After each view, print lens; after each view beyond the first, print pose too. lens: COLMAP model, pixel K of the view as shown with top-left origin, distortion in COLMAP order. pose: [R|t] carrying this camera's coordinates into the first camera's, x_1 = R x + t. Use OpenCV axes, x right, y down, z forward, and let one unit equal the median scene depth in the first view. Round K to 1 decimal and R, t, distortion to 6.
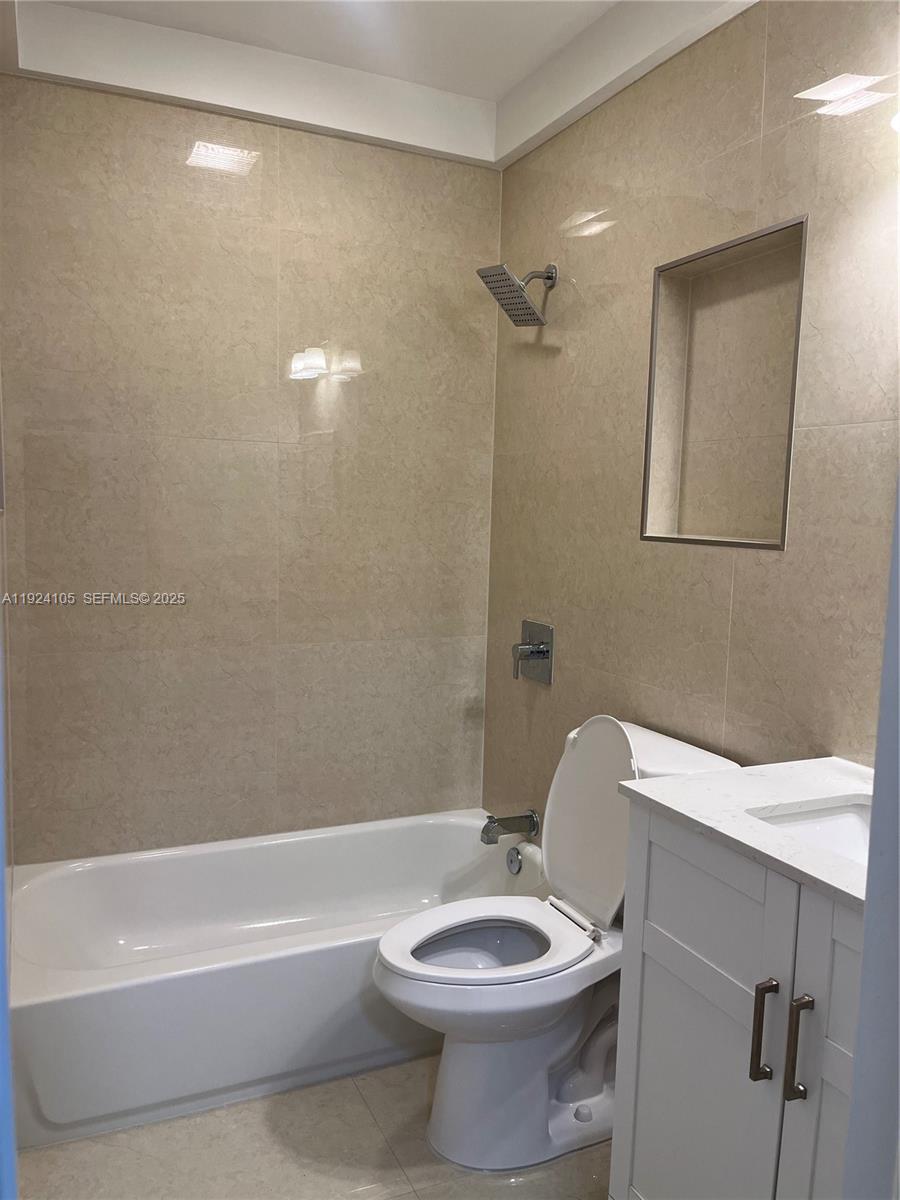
lens RADIAL K [[916.5, 0, 452.2], [0, 916.5, 603.8], [0, 0, 1]] dist [0.011430, -0.001386]
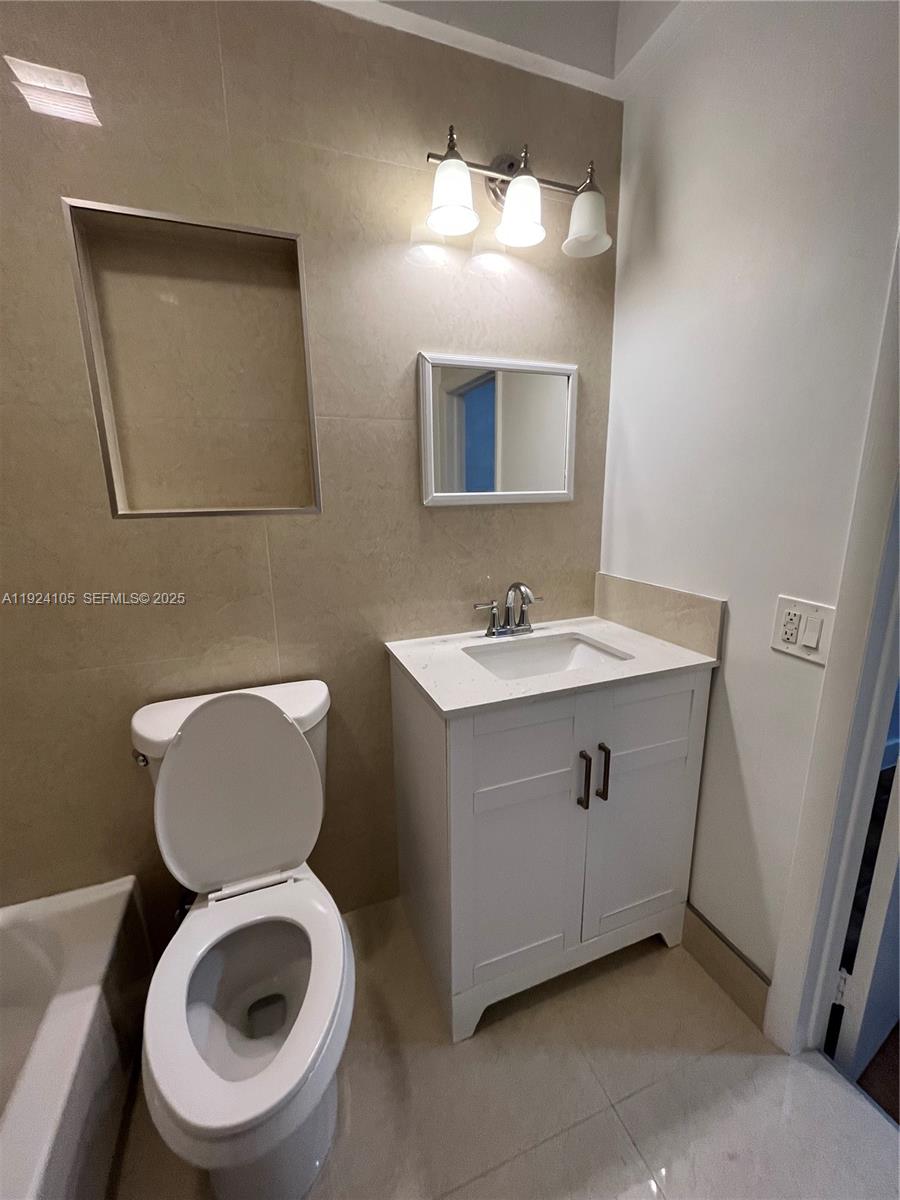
lens RADIAL K [[490.2, 0, 453.6], [0, 490.2, 596.2], [0, 0, 1]] dist [-0.007400, 0.000019]
pose [[0.069014, -0.246215, 0.966755, -0.346496], [0.123641, 0.963705, 0.236612, -0.087740], [-0.989924, 0.103201, 0.096951, 0.780381]]
